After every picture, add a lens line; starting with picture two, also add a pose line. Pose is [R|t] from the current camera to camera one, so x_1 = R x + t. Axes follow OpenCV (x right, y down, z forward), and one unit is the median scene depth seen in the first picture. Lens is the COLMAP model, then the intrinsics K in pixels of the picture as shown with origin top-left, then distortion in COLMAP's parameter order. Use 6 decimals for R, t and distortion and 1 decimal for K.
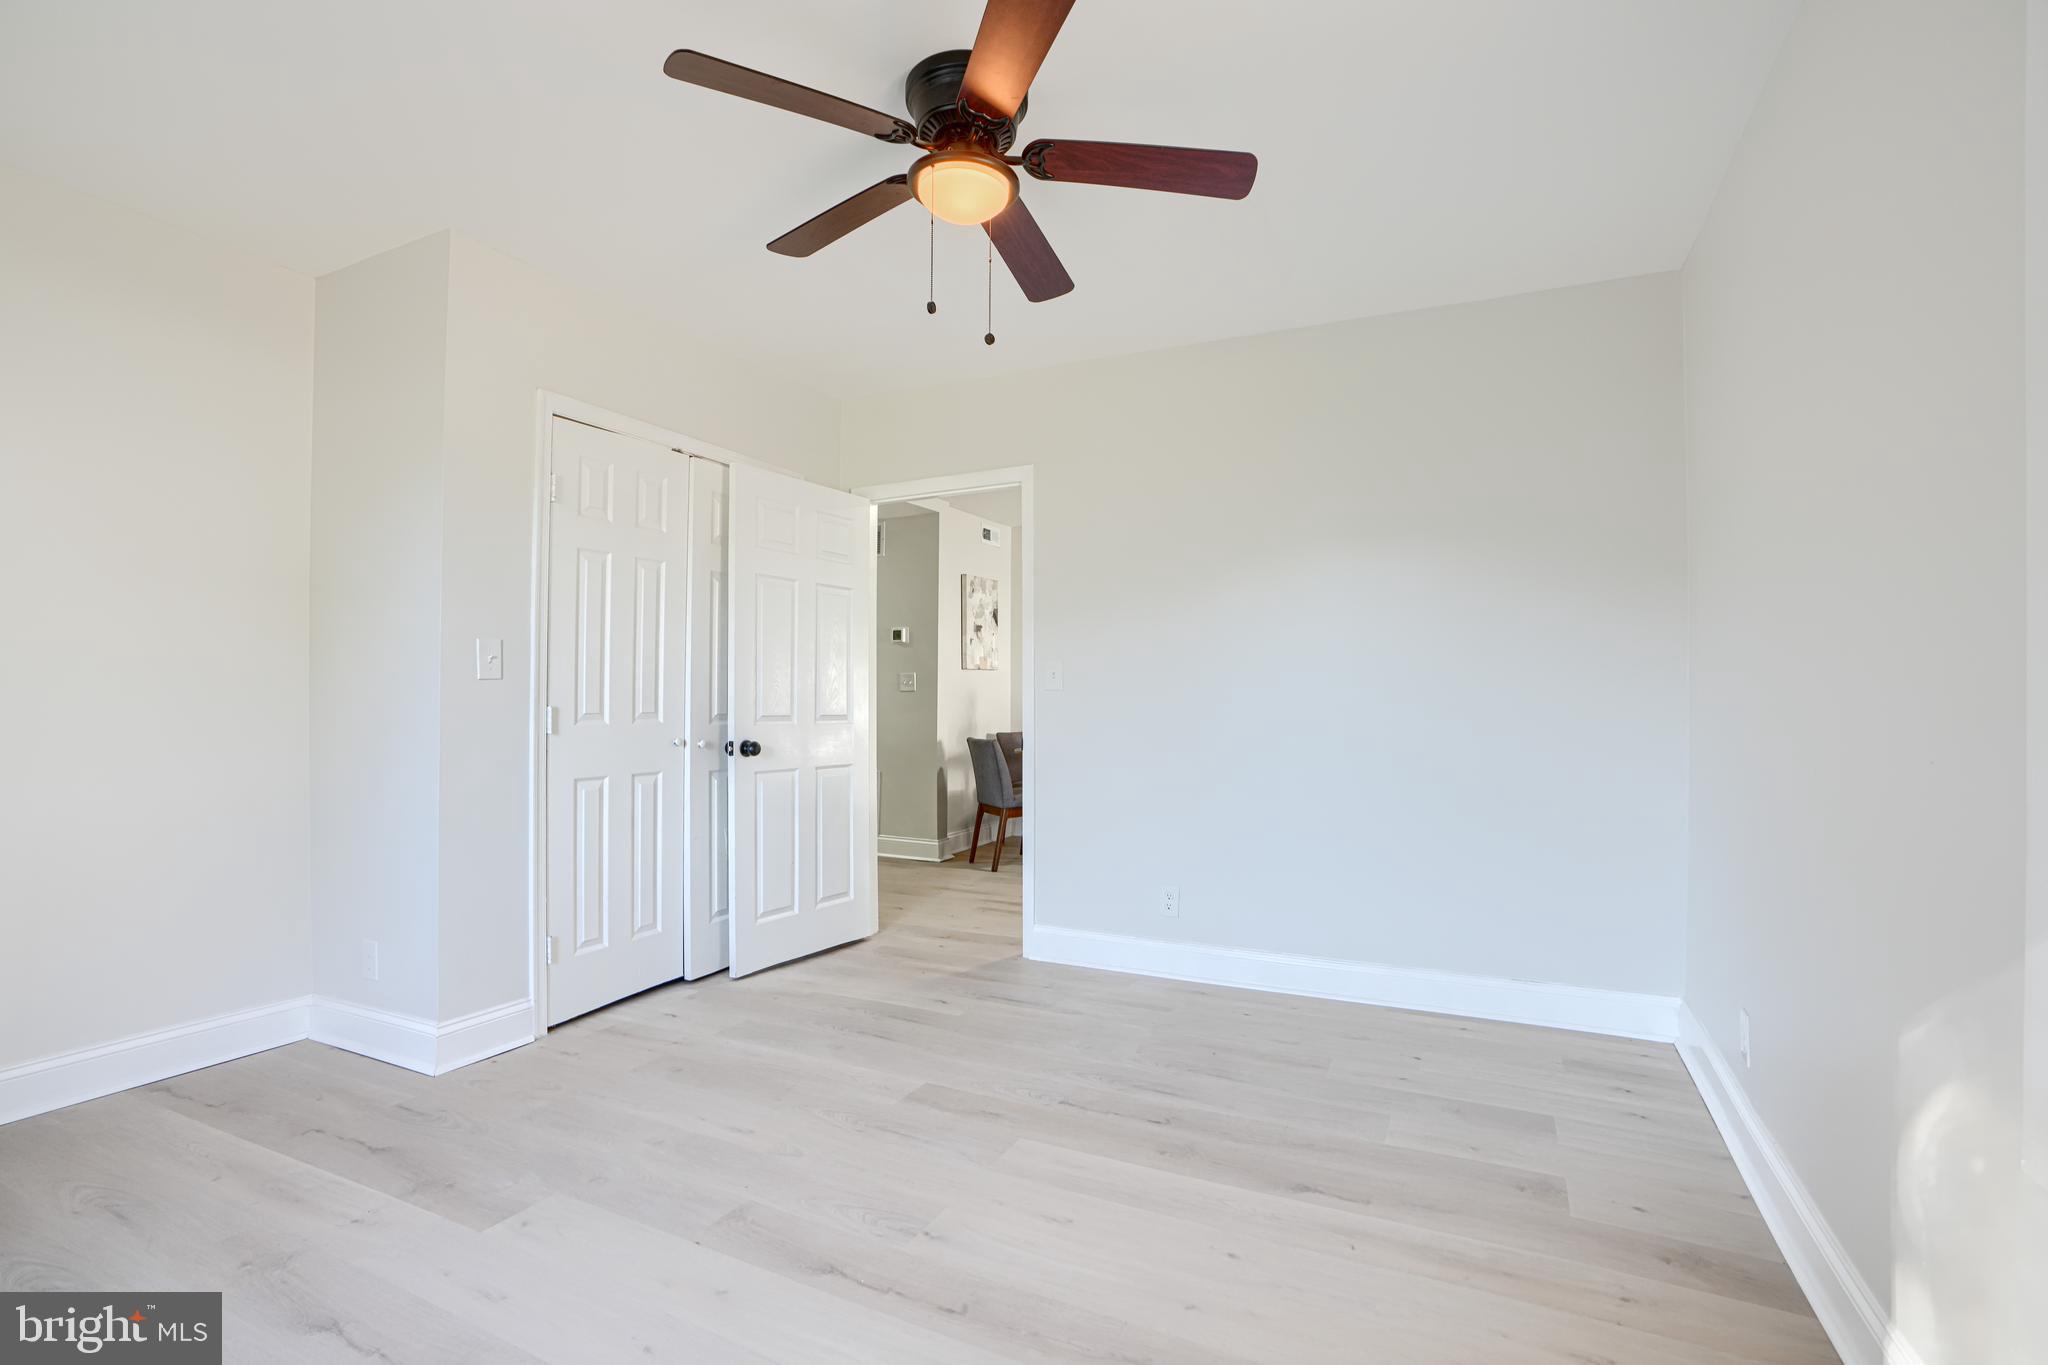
lens RADIAL K [[986.8, 0, 1024.4], [0, 986.8, 707.6], [0, 0, 1]] dist [-0.020279, 0.047128]
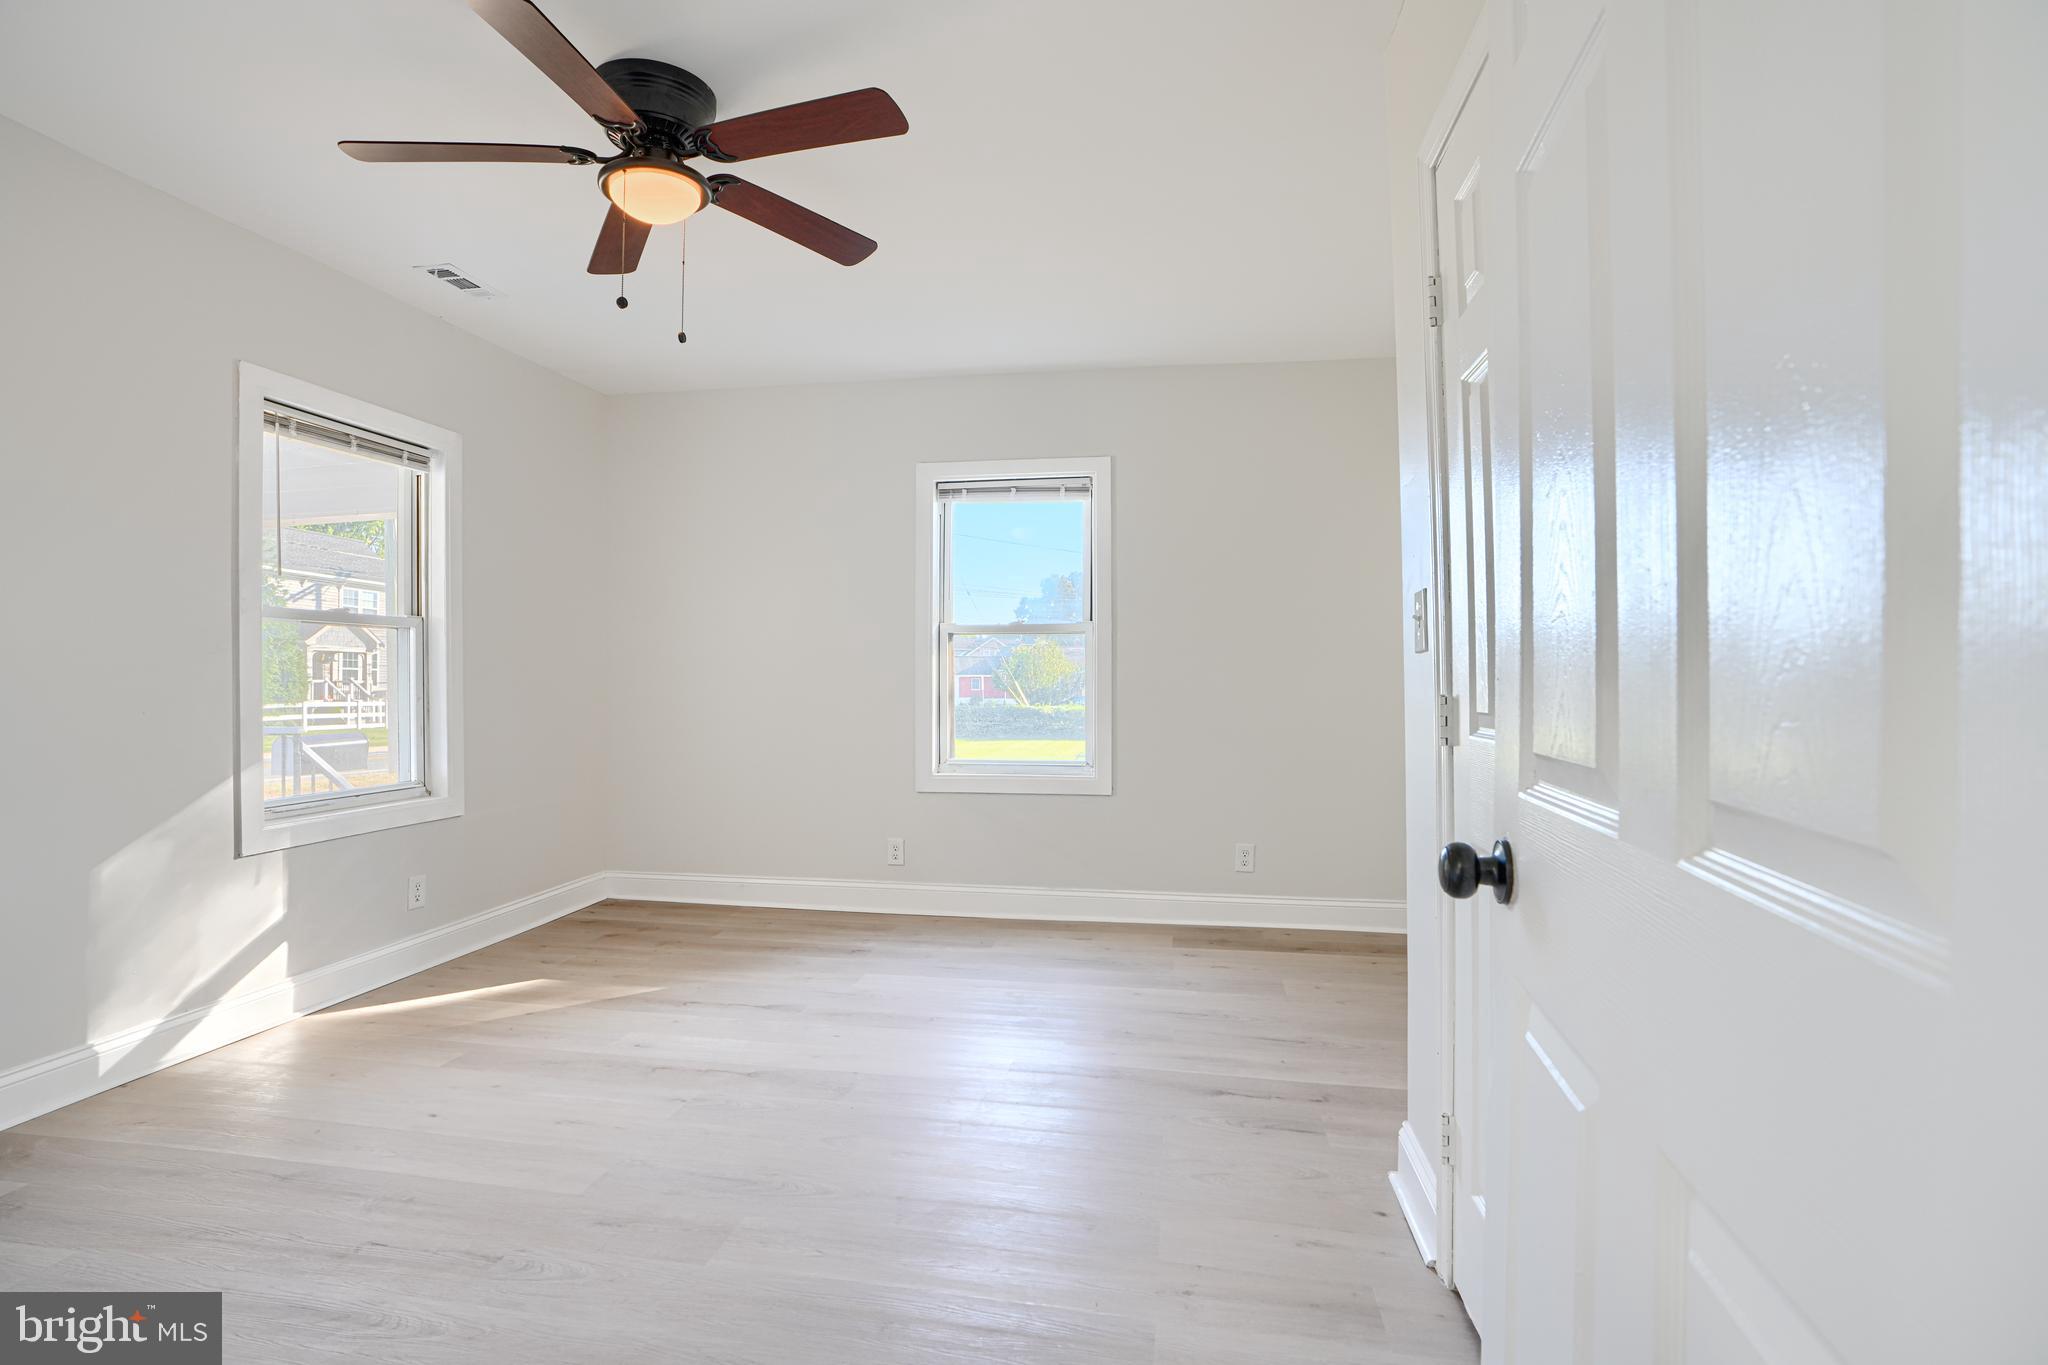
lens RADIAL K [[989.0, 0, 1015.6], [0, 989.0, 675.9], [0, 0, 1]] dist [-0.051186, 0.034325]
pose [[-0.963038, -0.002020, -0.269357, -0.149562], [-0.000888, 0.999990, -0.004326, -0.009118], [0.269363, -0.003927, -0.963031, 2.035190]]
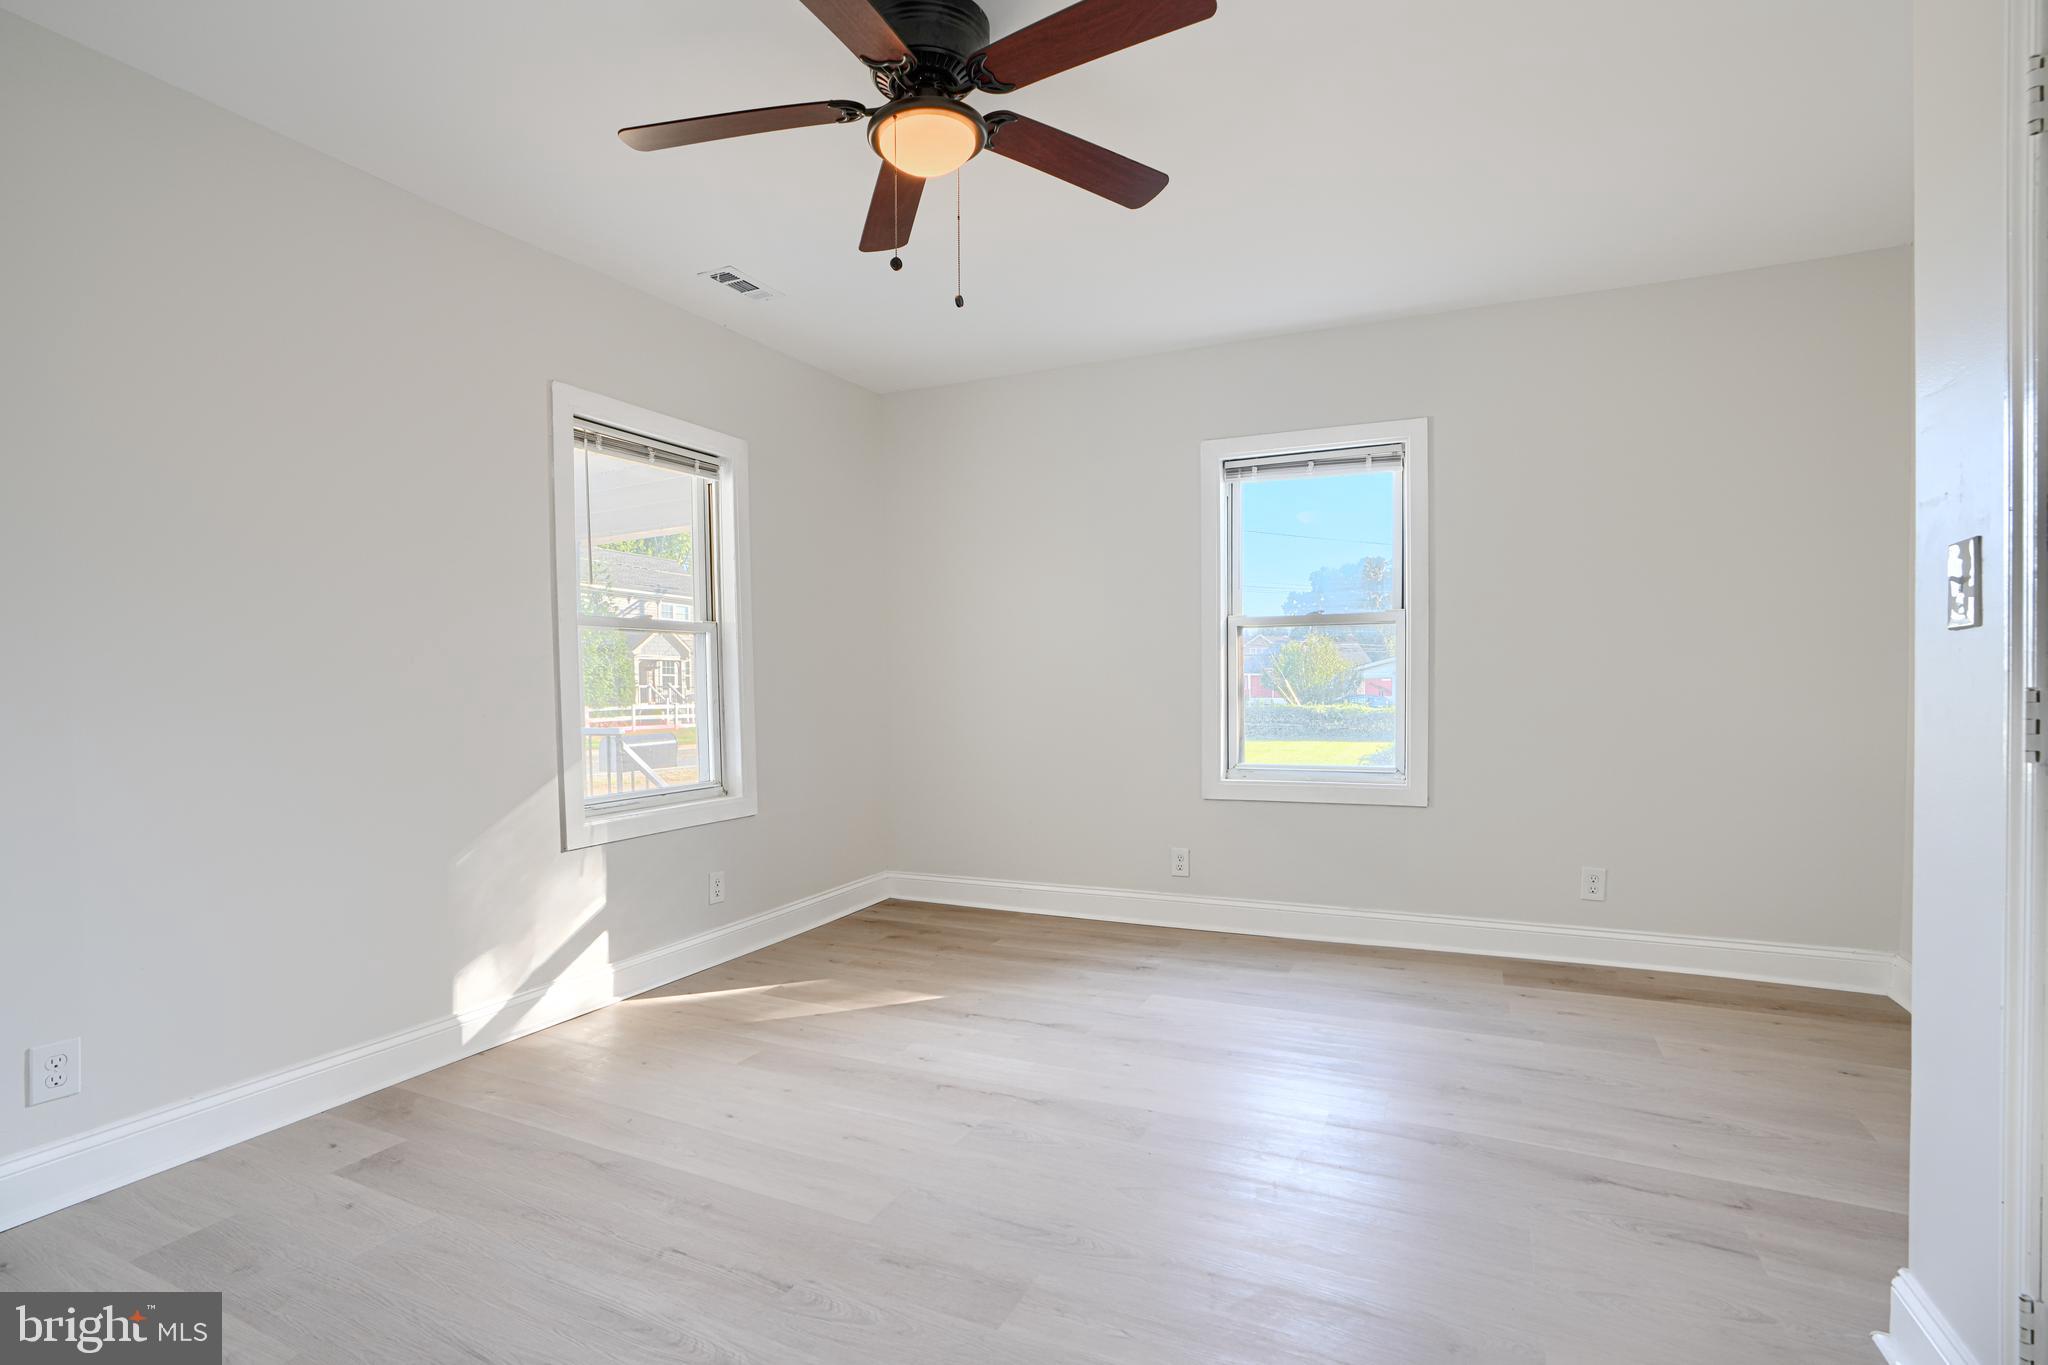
lens RADIAL K [[986.8, 0, 1024.4], [0, 986.8, 707.6], [0, 0, 1]] dist [-0.020279, 0.047128]
pose [[-0.999775, 0.010231, -0.018606, -0.130945], [0.009732, 0.999595, 0.026753, -0.007072], [0.018872, 0.026566, -0.999469, 1.912852]]
